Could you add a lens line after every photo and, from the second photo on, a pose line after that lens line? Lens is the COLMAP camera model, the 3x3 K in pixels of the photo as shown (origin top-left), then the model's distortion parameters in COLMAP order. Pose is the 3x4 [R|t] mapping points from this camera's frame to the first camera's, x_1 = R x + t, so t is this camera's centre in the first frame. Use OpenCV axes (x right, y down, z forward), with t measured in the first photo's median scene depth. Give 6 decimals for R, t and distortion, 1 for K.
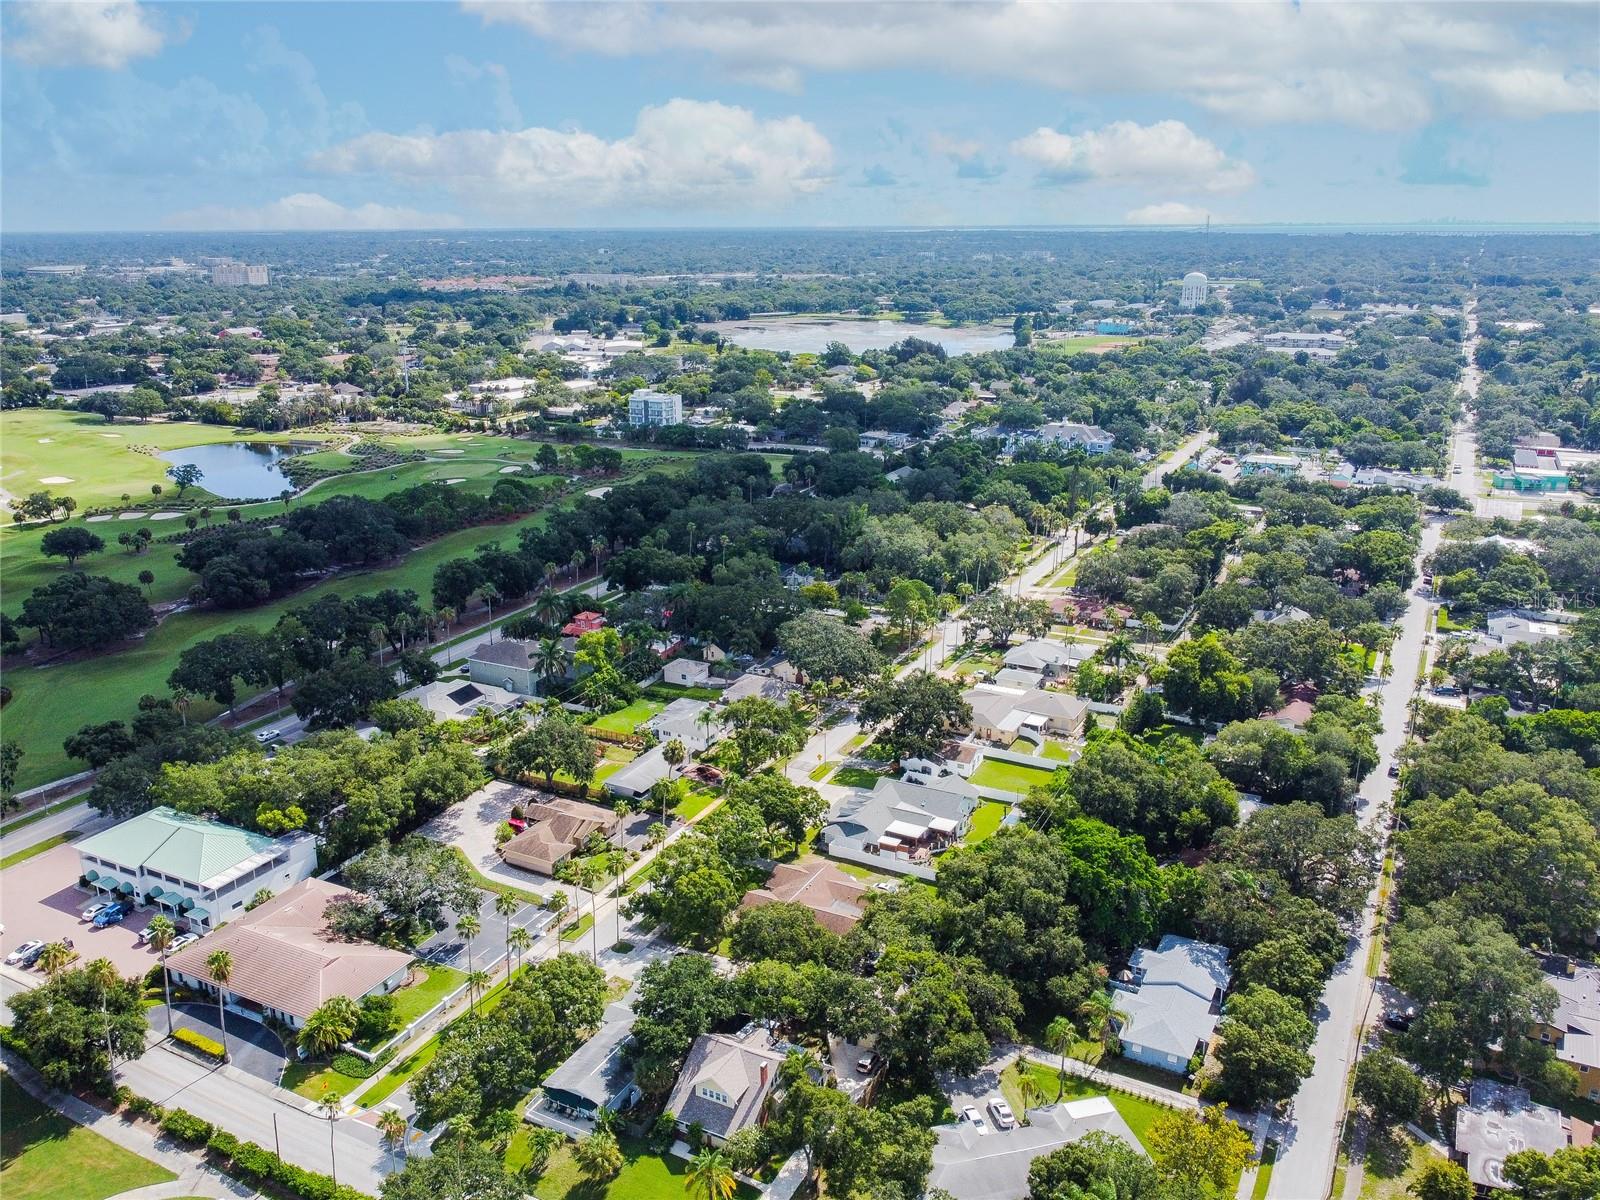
lens RADIAL K [[1258.0, 0, 800.0], [0, 1258.0, 600.0], [0, 0, 1]] dist [0.012776, -0.007853]
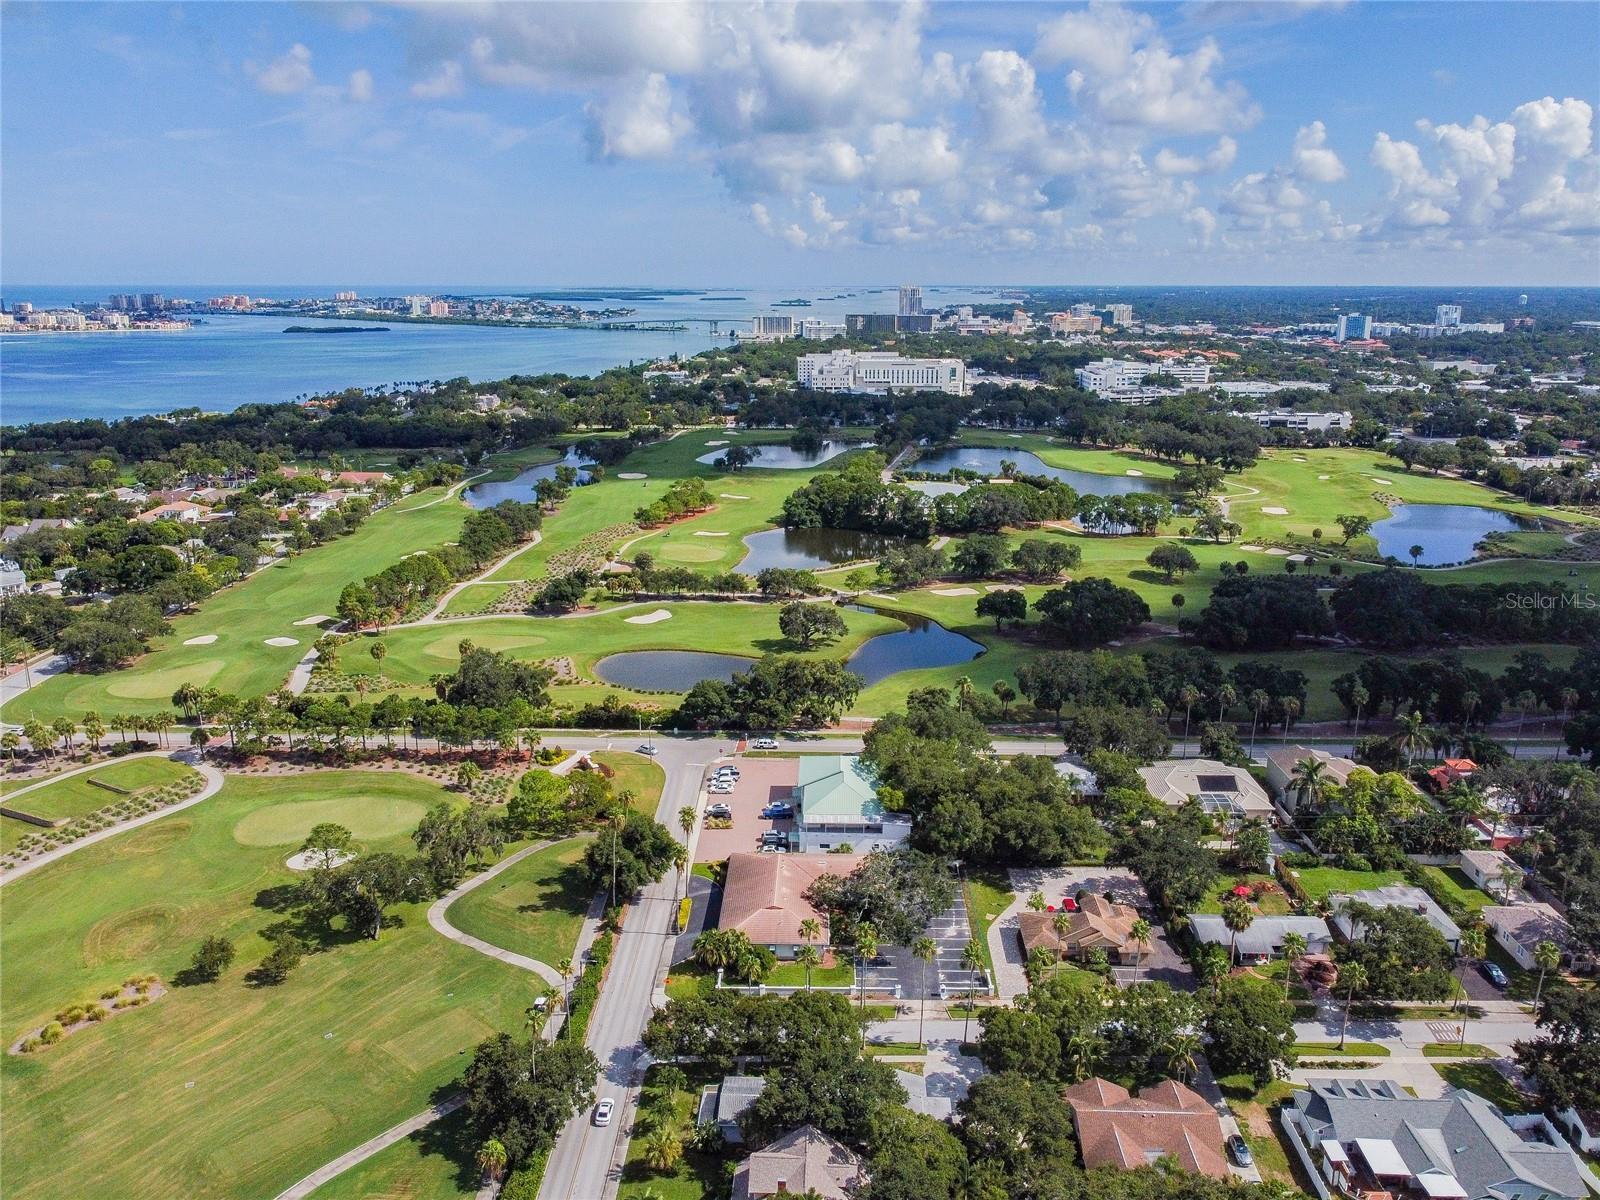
lens RADIAL K [[1254.2, 0, 802.1], [0, 1254.2, 573.8], [0, 0, 1]] dist [0.010023, 0.000197]
pose [[0.433602, 0.214098, -0.875301, 0.372179], [-0.265549, 0.958588, 0.102923, -0.085301], [0.861088, 0.187807, 0.472499, 0.265617]]
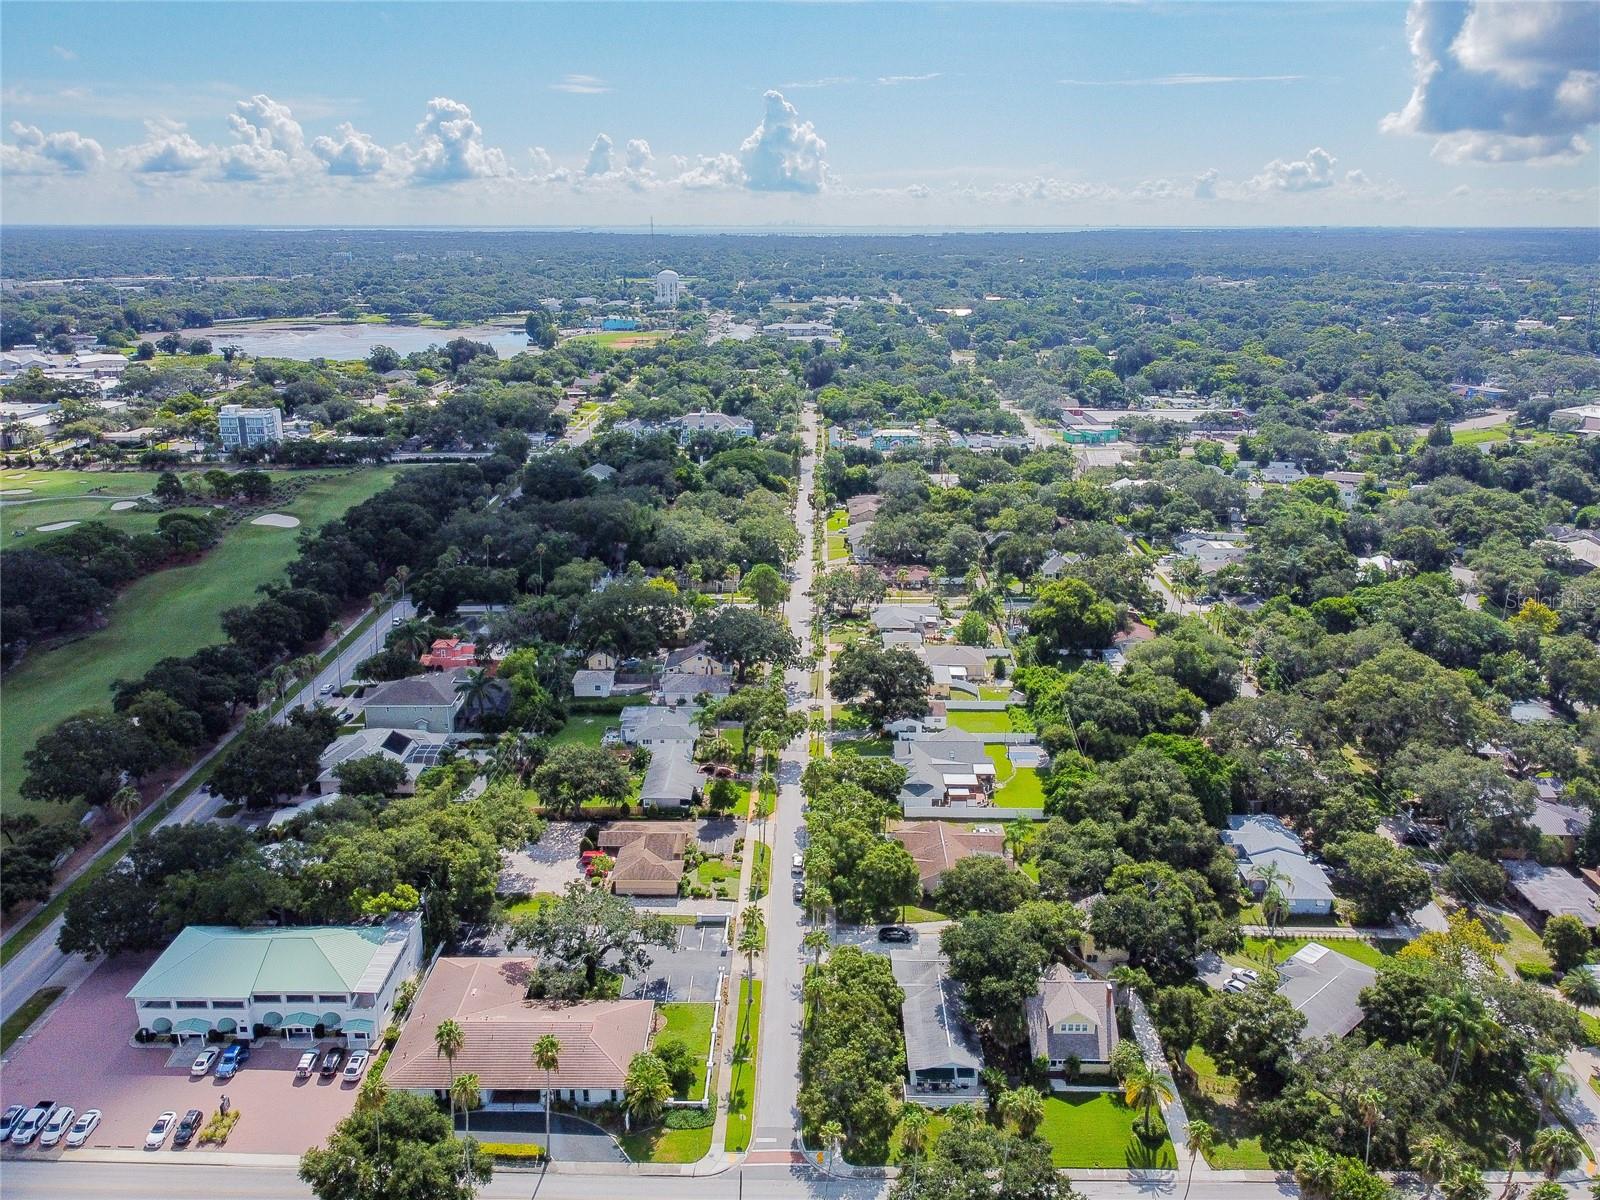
lens RADIAL K [[1239.8, 0, 800.0], [0, 1239.8, 600.0], [0, 0, 1]] dist [0.007779, 0.006942]
pose [[0.891312, -0.127647, 0.435050, -0.374198], [0.126023, 0.991488, 0.032720, -0.018114], [-0.435523, 0.025662, 0.899812, 0.075318]]
